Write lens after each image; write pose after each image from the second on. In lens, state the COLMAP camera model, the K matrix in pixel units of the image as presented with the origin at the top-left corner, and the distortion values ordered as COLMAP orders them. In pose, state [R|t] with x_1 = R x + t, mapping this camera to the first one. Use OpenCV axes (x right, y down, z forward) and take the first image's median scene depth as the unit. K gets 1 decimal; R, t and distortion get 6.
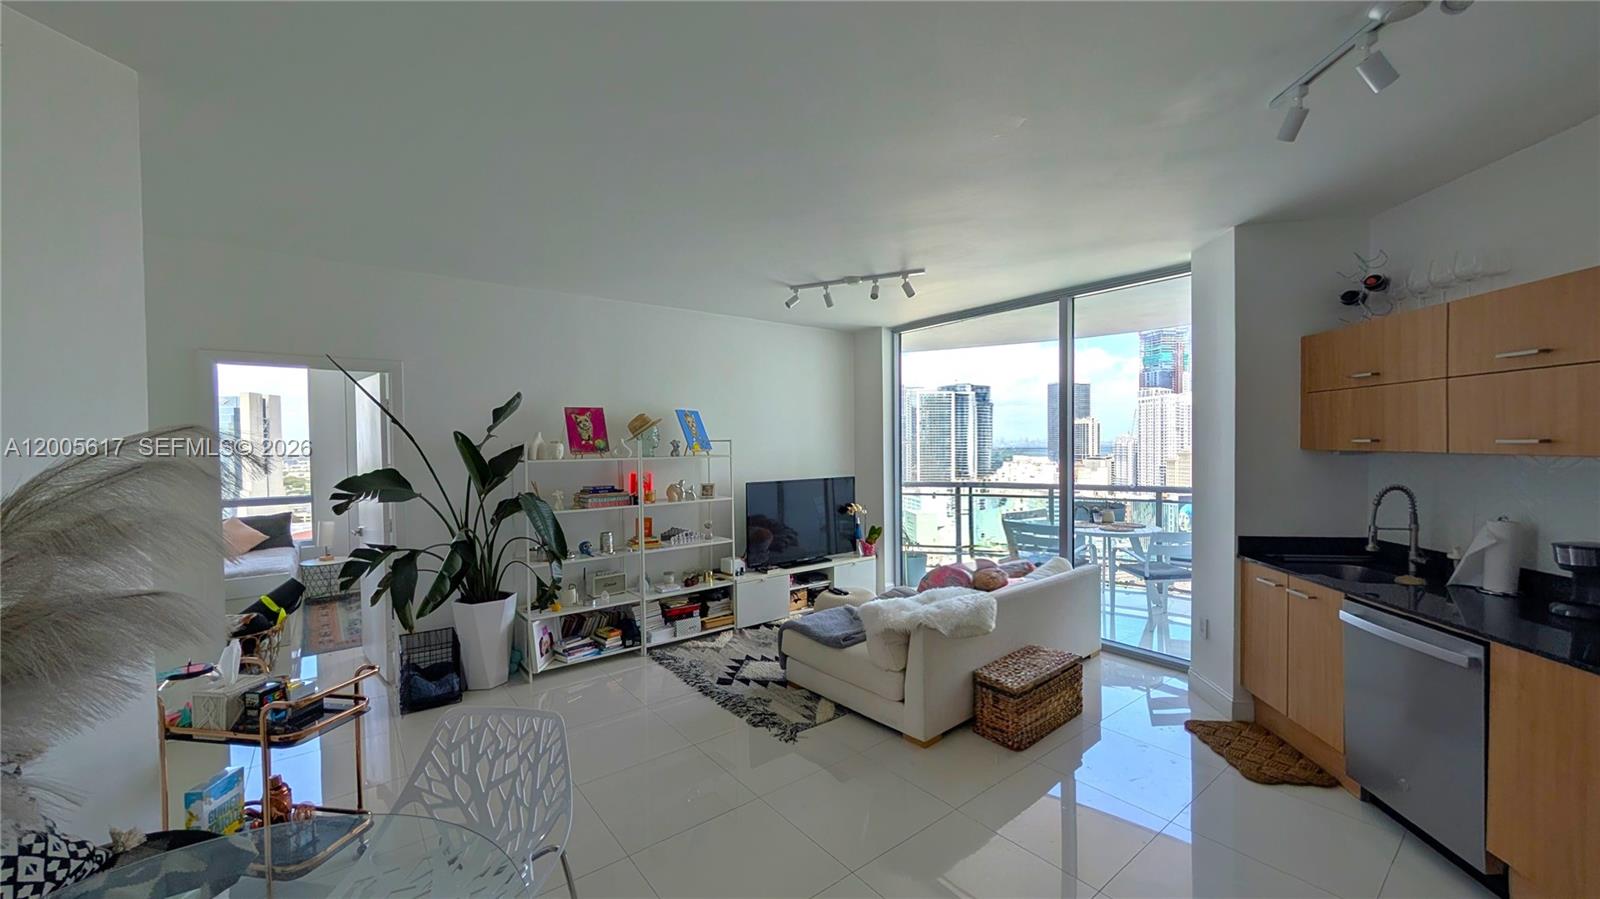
lens RADIAL K [[609.1, 0, 796.7], [0, 609.1, 451.0], [0, 0, 1]] dist [0.000665, 0.000292]
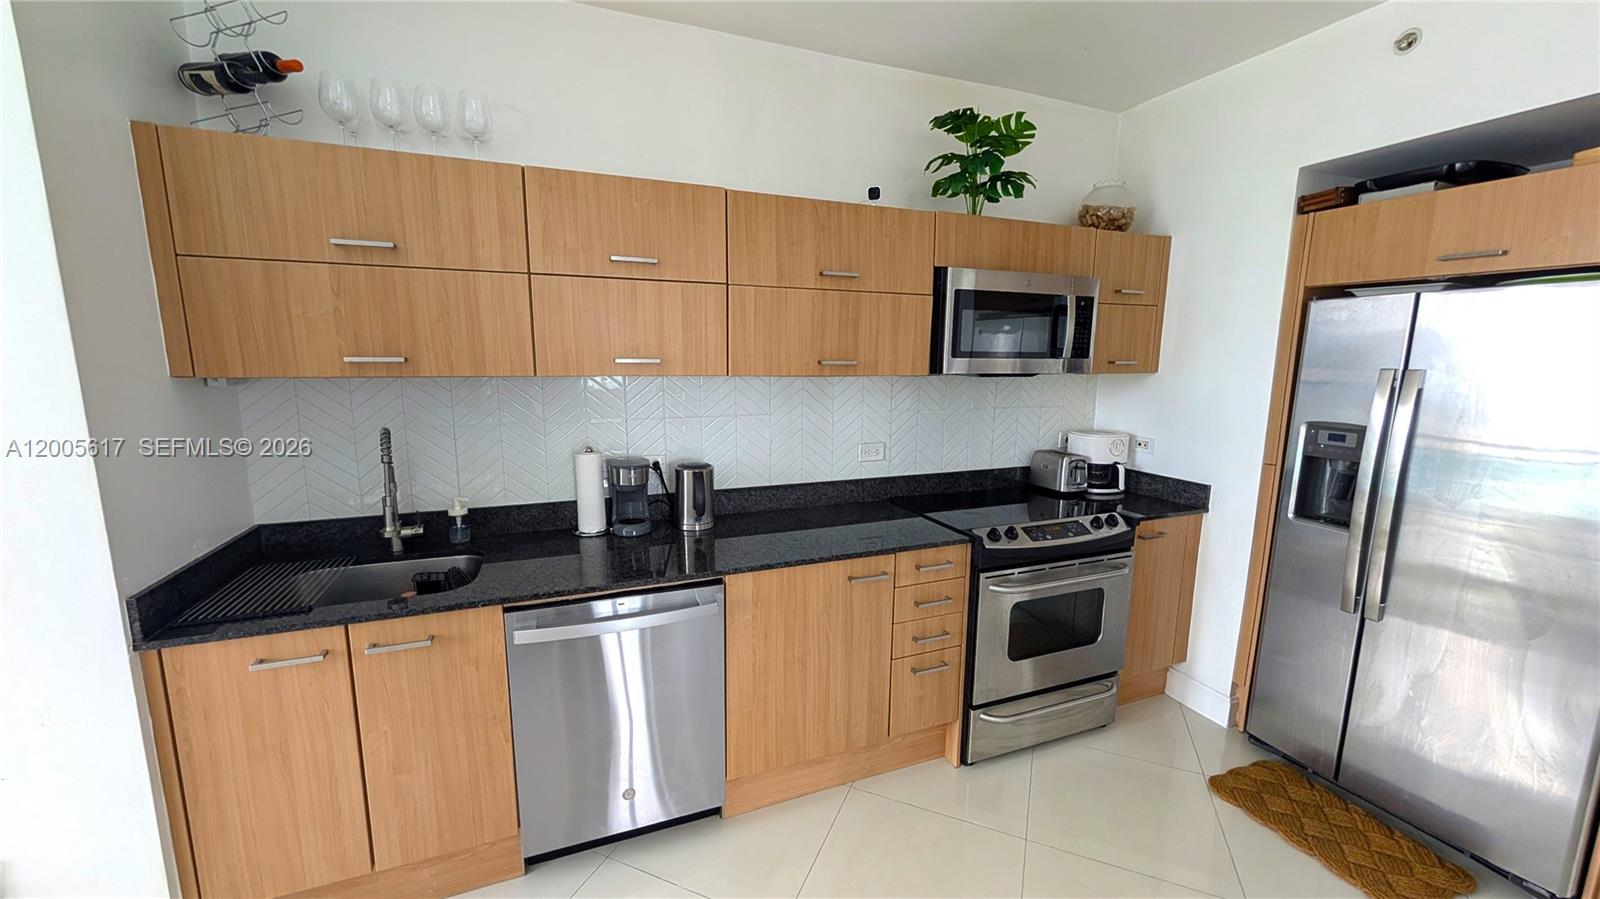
lens RADIAL K [[609.1, 0, 796.7], [0, 609.1, 451.0], [0, 0, 1]] dist [0.000665, 0.000292]
pose [[-0.480500, -0.136790, 0.866261, 0.156630], [0.008378, 0.987000, 0.160502, -0.015480], [-0.876955, 0.084379, -0.473107, 0.697357]]
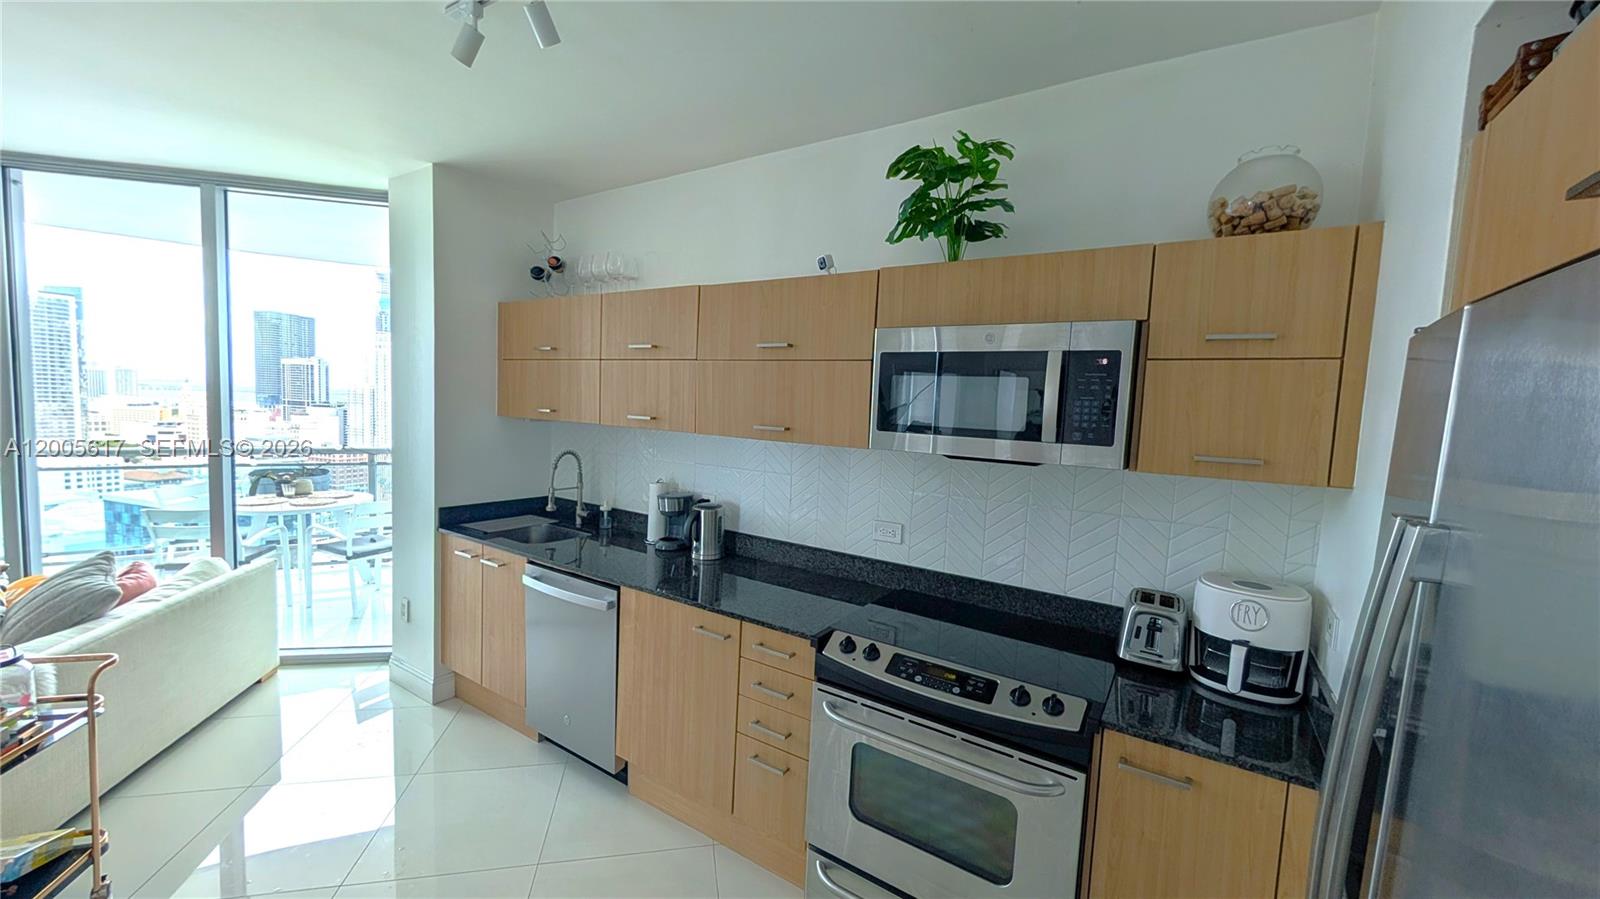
lens RADIAL K [[599.4, 0, 800.0], [0, 599.4, 449.5], [0, 0, 1]] dist [0.000454, 0.000061]
pose [[0.434706, -0.041228, 0.899628, 0.127663], [-0.034486, 0.997457, 0.062375, -0.021635], [-0.899912, -0.058139, 0.432178, 0.099927]]
